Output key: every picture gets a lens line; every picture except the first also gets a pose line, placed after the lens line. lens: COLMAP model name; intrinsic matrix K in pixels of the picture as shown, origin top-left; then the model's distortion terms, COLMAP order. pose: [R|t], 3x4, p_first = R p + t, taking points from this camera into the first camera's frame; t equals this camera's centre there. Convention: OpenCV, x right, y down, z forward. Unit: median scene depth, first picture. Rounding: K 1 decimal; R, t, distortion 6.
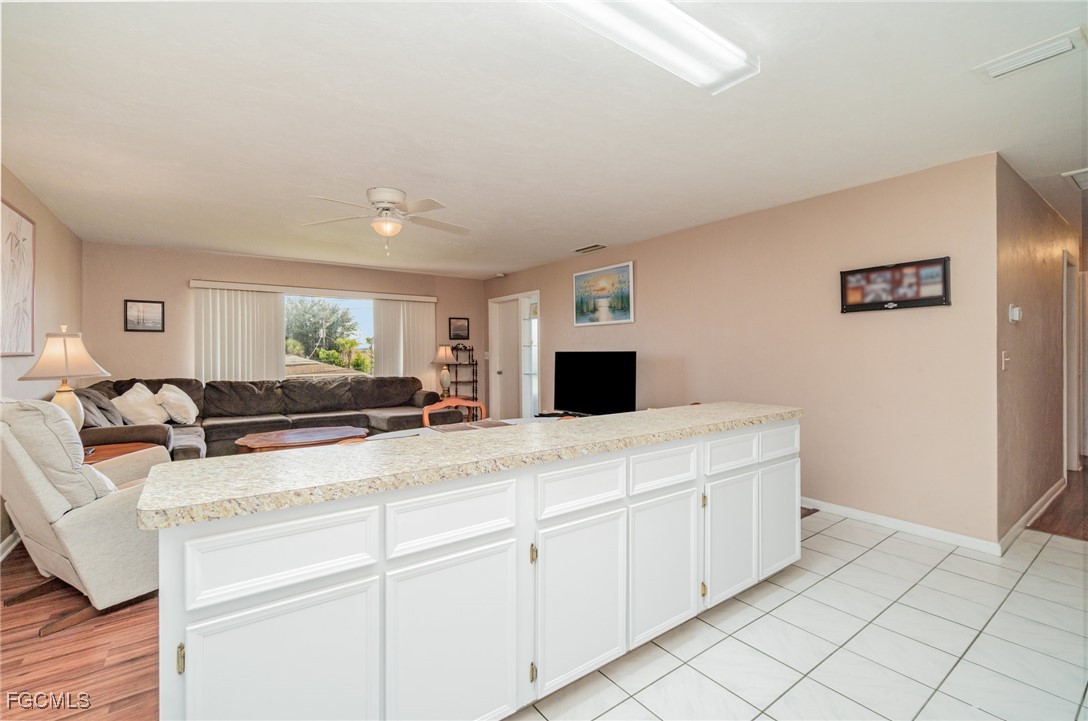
lens RADIAL K [[470.8, 0, 532.9], [0, 470.8, 350.5], [0, 0, 1]] dist [-0.004453, 0.001816]
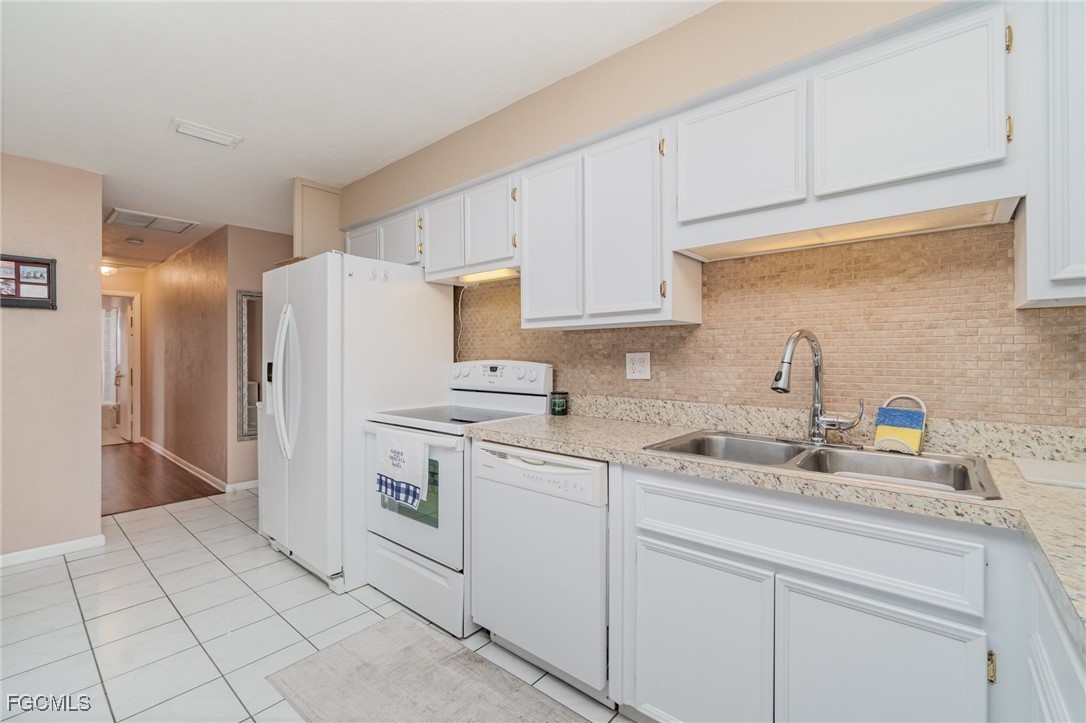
lens RADIAL K [[469.9, 0, 539.5], [0, 469.9, 359.0], [0, 0, 1]] dist [-0.004453, 0.001816]
pose [[-0.233702, -0.002276, 0.972306, -0.157280], [-0.004318, 0.999990, 0.001302, -0.000342], [-0.972299, -0.003894, -0.233709, 0.141685]]
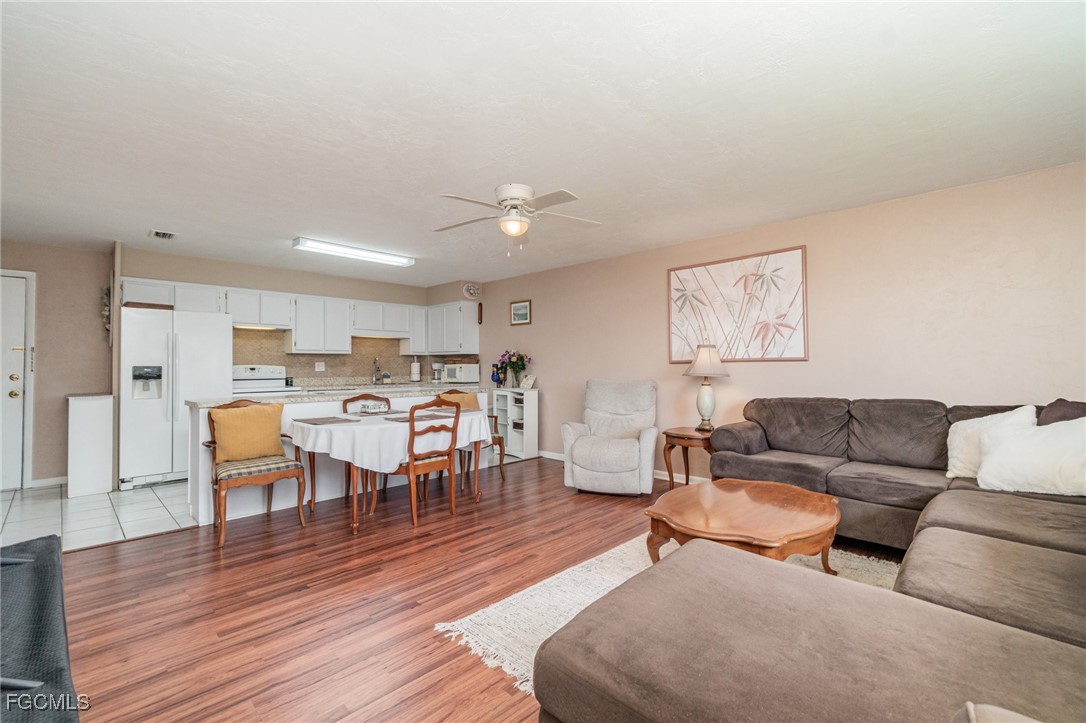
lens RADIAL K [[469.9, 0, 536.1], [0, 469.9, 359.4], [0, 0, 1]] dist [-0.004453, 0.001816]
pose [[-0.984514, 0.004928, -0.175236, -0.122045], [0.008735, 0.999742, -0.020965, 0.016773], [0.175088, -0.022171, -0.984303, 1.240269]]
